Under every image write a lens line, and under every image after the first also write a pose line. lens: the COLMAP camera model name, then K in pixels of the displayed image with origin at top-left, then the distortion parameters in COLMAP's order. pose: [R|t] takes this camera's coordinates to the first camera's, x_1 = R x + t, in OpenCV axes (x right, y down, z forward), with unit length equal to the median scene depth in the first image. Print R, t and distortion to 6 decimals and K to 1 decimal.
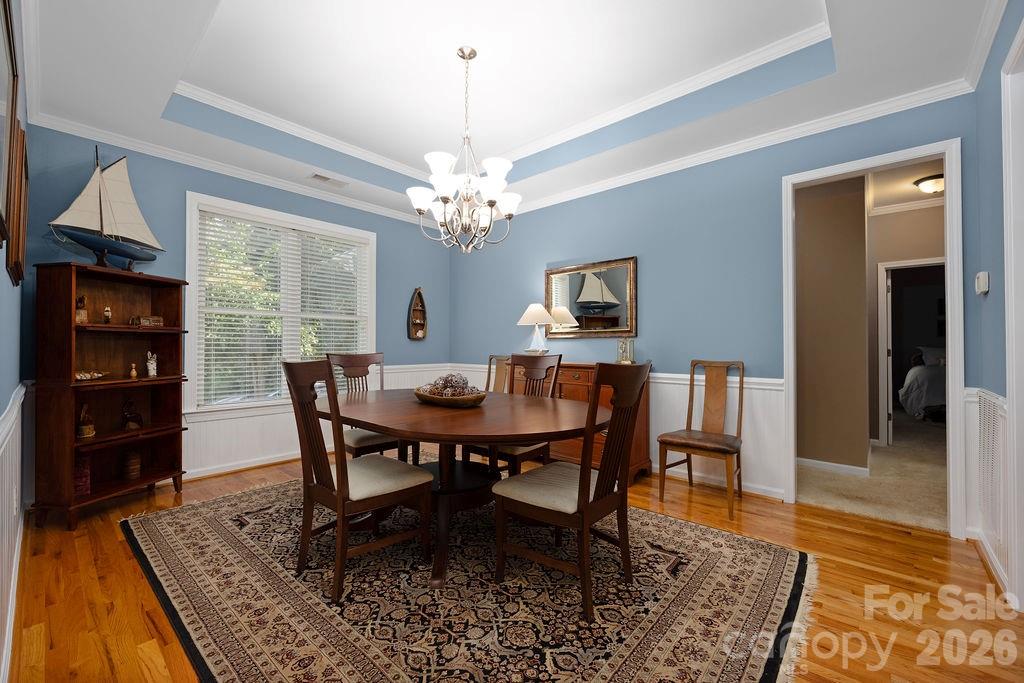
lens RADIAL K [[422.8, 0, 515.9], [0, 422.8, 341.1], [0, 0, 1]] dist [-0.000800, 0.000025]
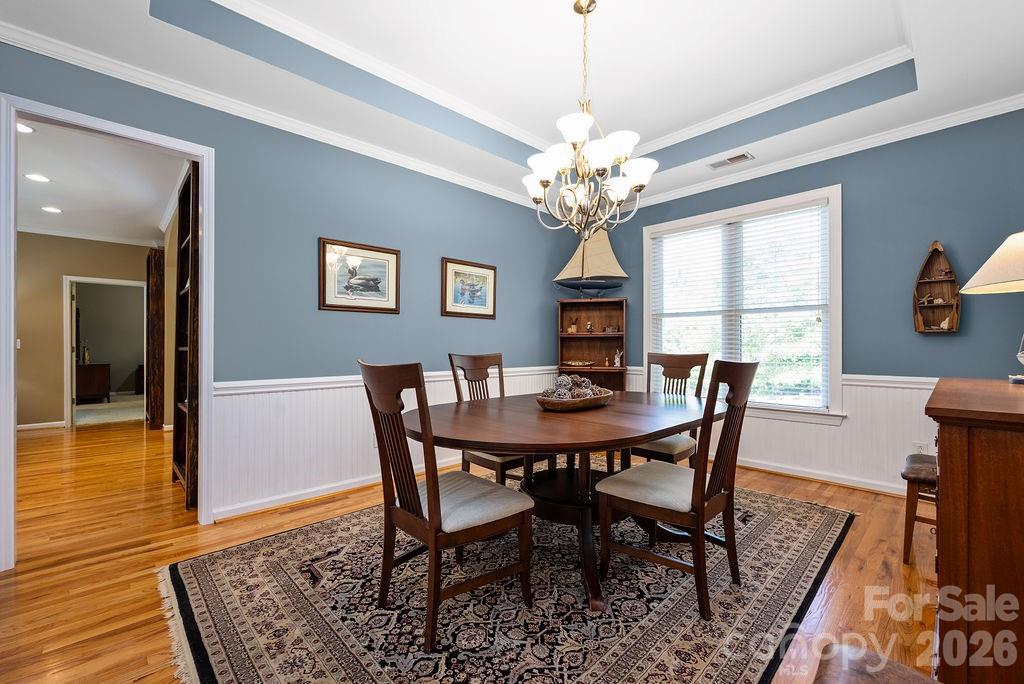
lens RADIAL K [[430.7, 0, 500.6], [0, 430.7, 346.6], [0, 0, 1]] dist [-0.002295, -0.000300]
pose [[-0.114588, 0.001196, -0.993412, 0.924681], [0.012346, 0.999924, -0.000220, 0.013290], [0.993336, -0.012289, -0.114595, 1.096390]]
